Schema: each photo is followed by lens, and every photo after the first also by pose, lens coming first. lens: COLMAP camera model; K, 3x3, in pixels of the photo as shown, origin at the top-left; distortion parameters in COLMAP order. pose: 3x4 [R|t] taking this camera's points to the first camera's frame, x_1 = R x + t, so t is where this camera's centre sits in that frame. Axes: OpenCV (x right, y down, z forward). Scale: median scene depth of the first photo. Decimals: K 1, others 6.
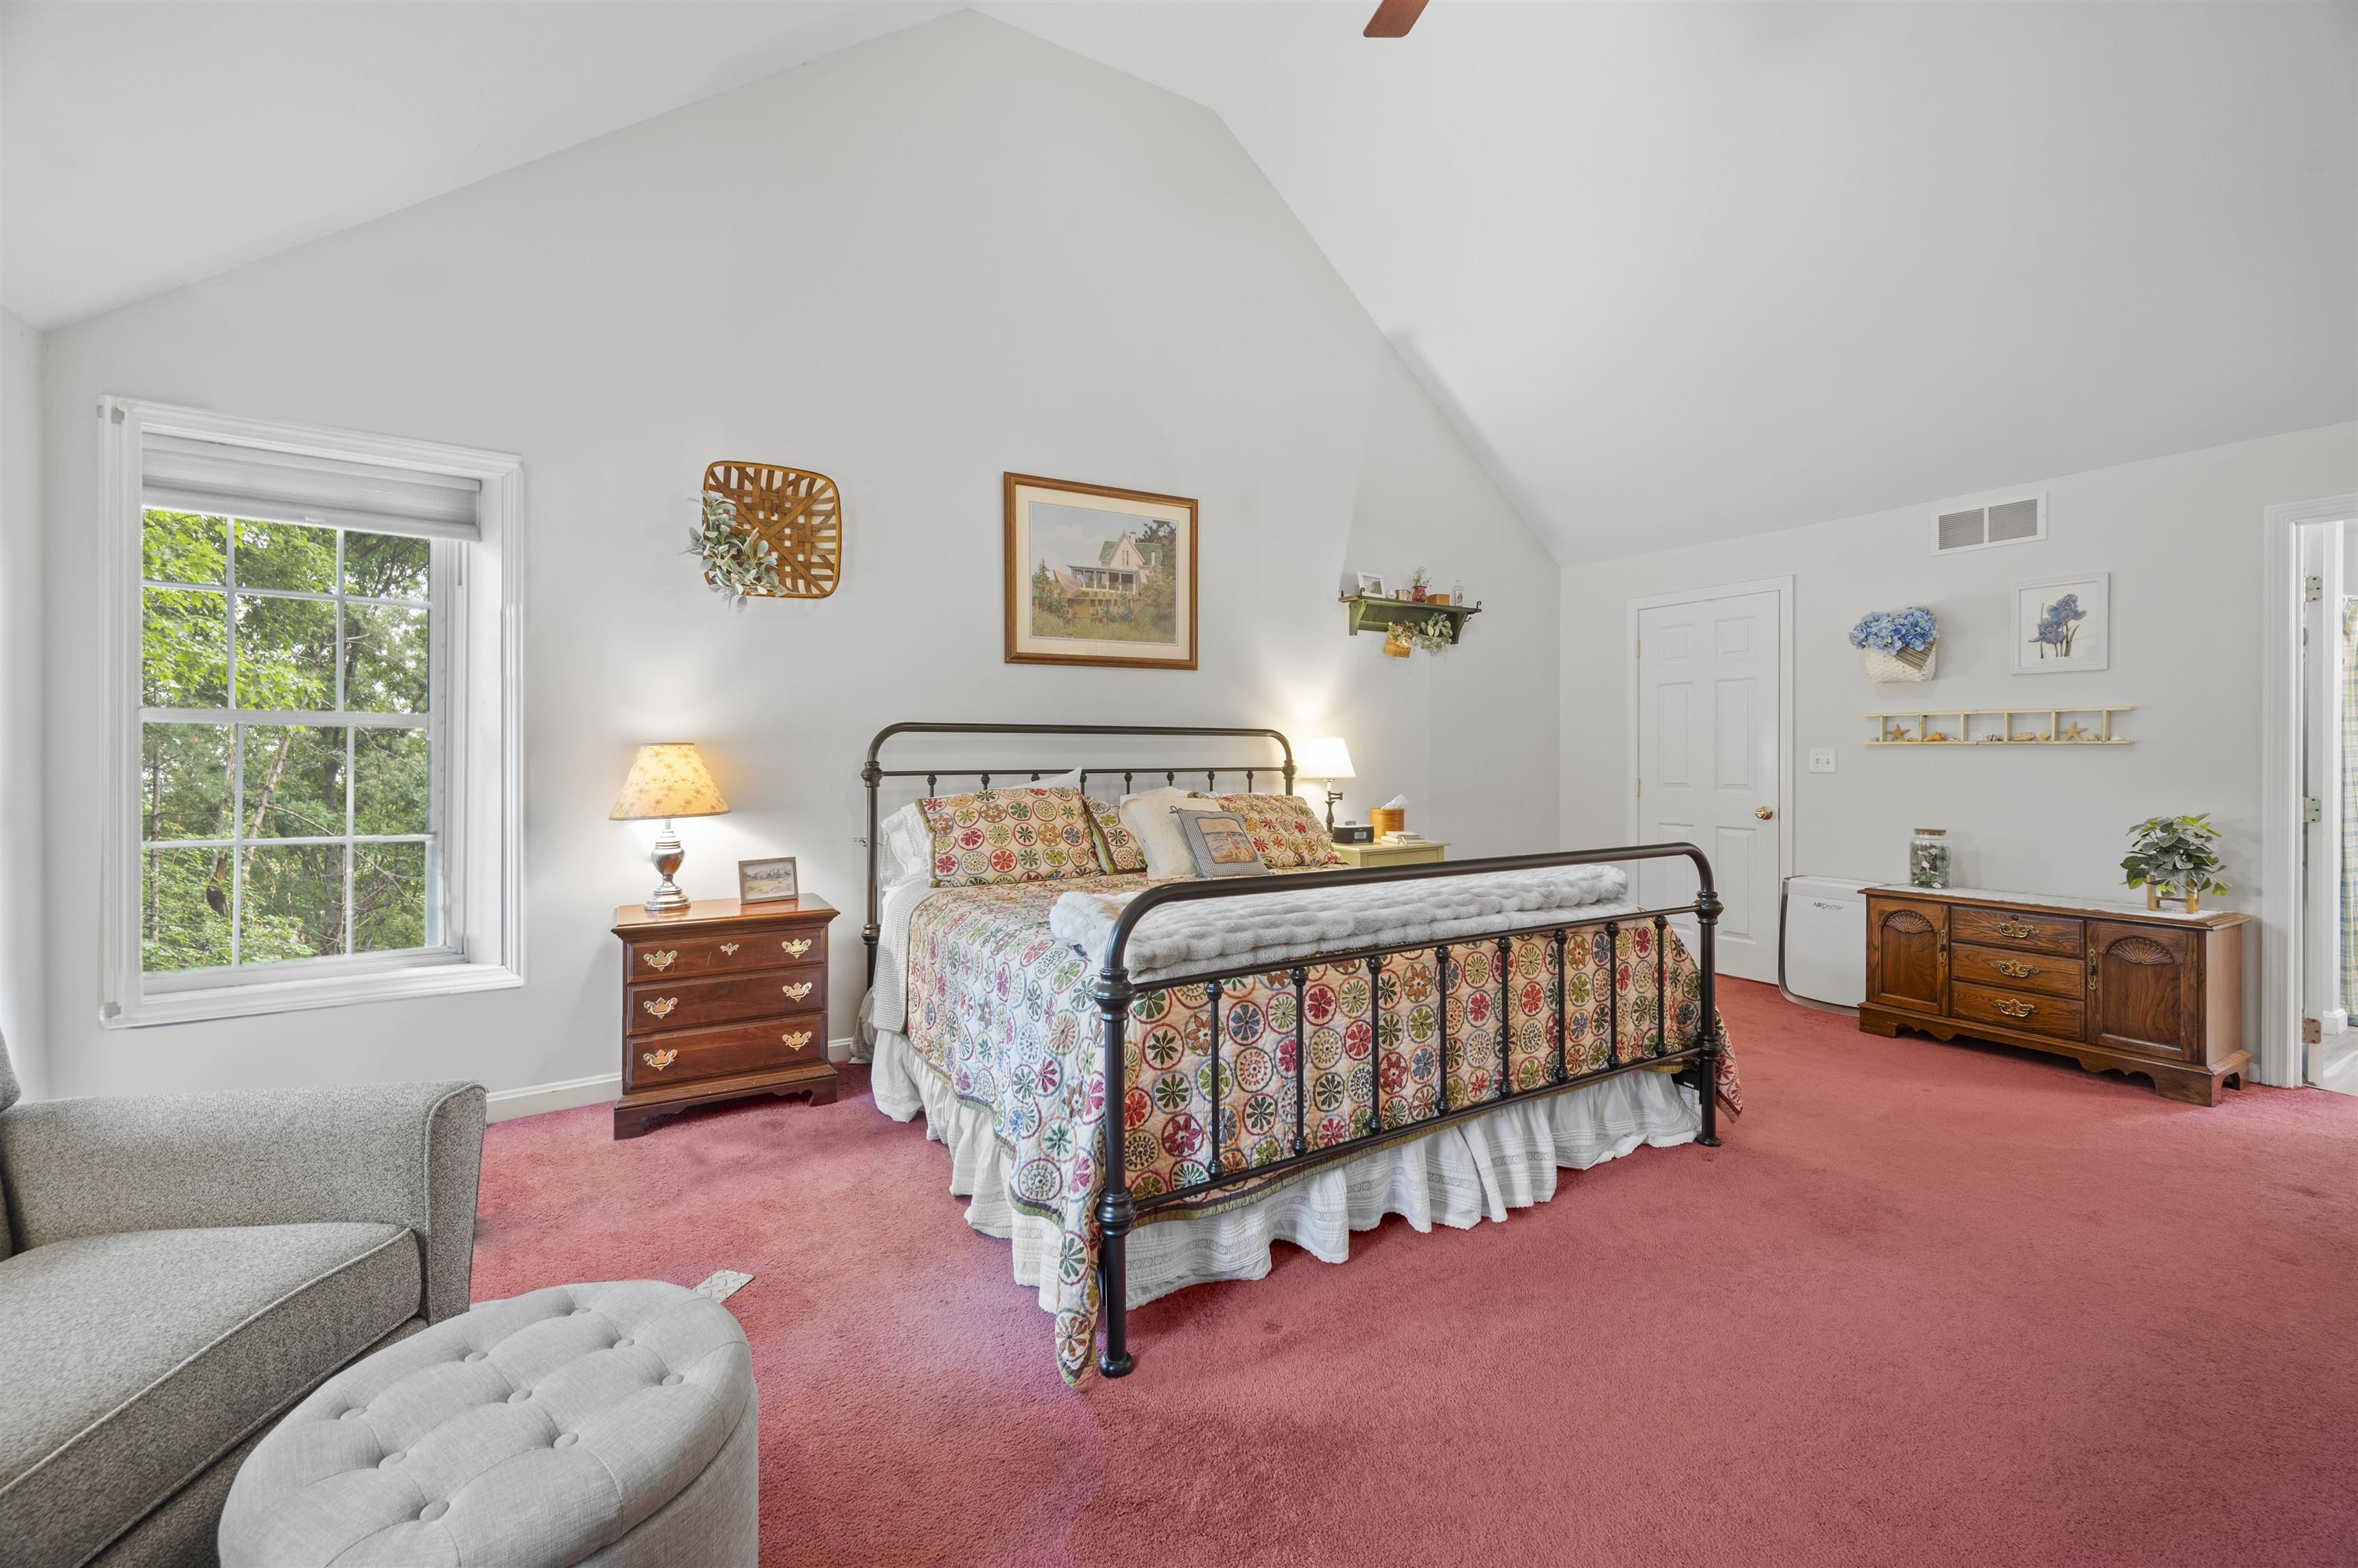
lens RADIAL K [[983.8, 0, 1193.7], [0, 983.8, 763.1], [0, 0, 1]] dist [-0.000525, 0.000287]
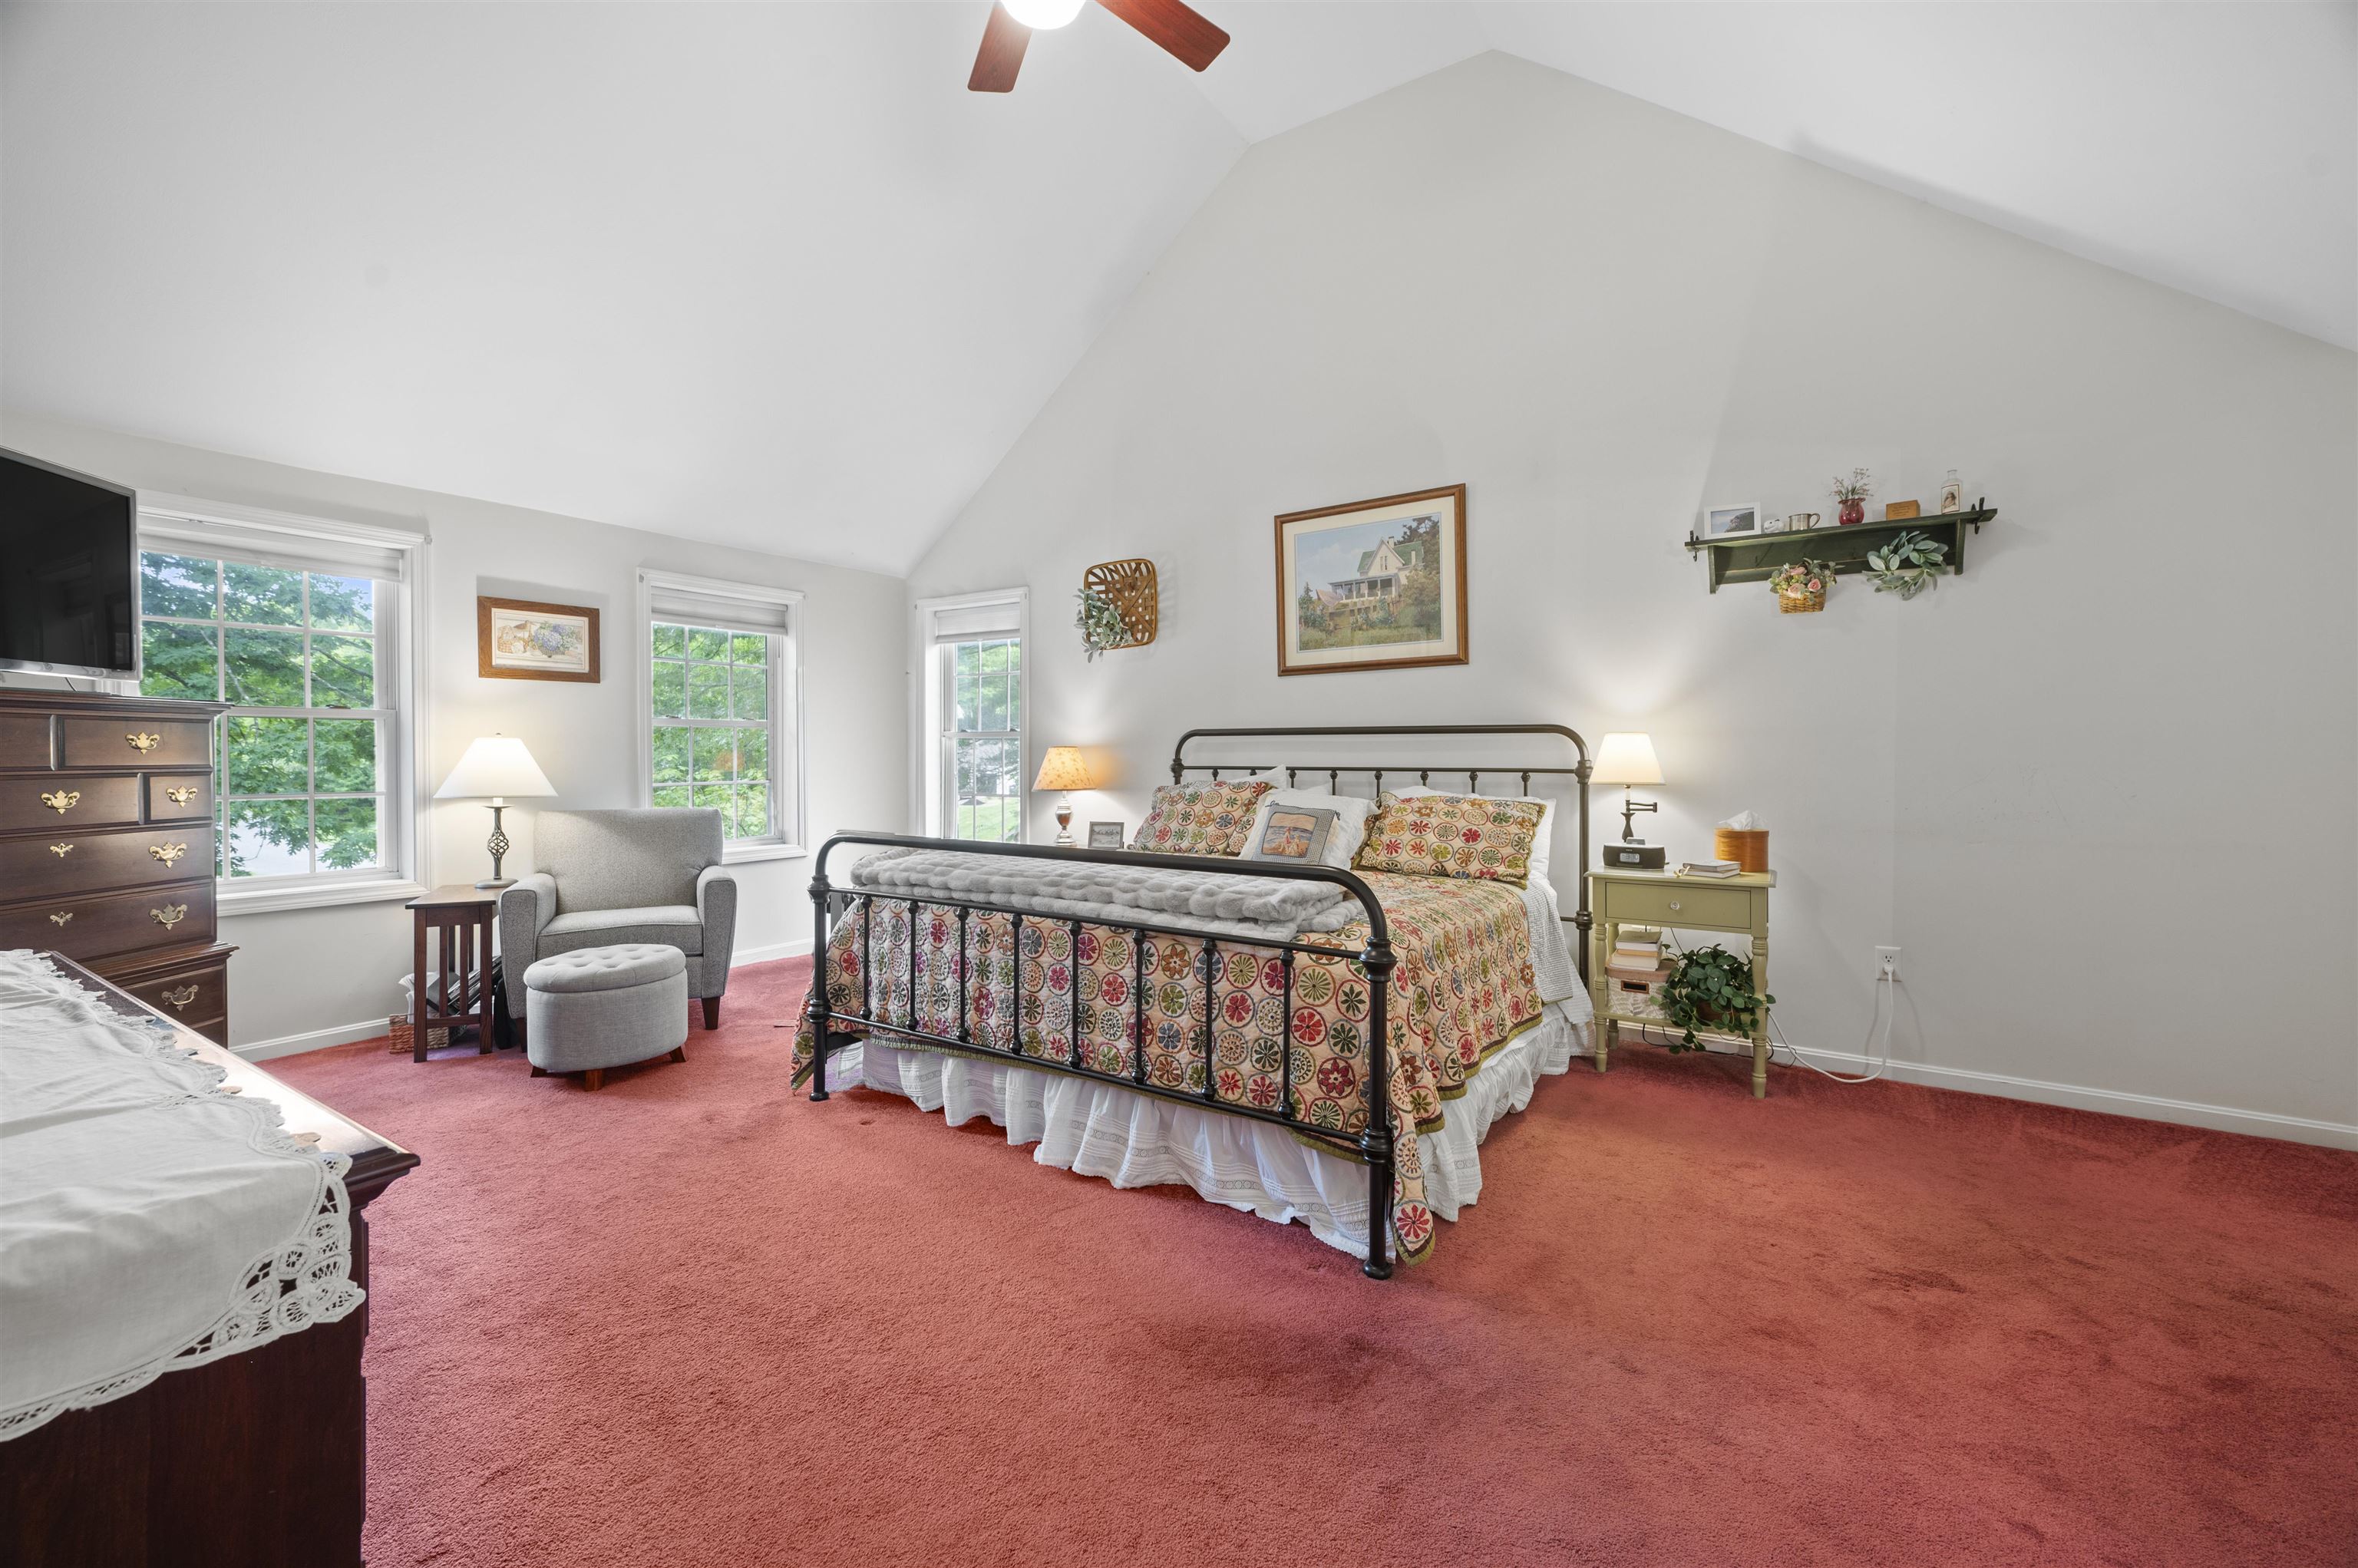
lens RADIAL K [[983.8, 0, 1194.3], [0, 983.8, 777.7], [0, 0, 1]] dist [-0.000525, 0.000287]
pose [[0.403146, 0.022997, -0.914847, 0.843444], [-0.008387, 0.999735, 0.021435, -0.004092], [0.915097, -0.000968, 0.403232, 0.420031]]
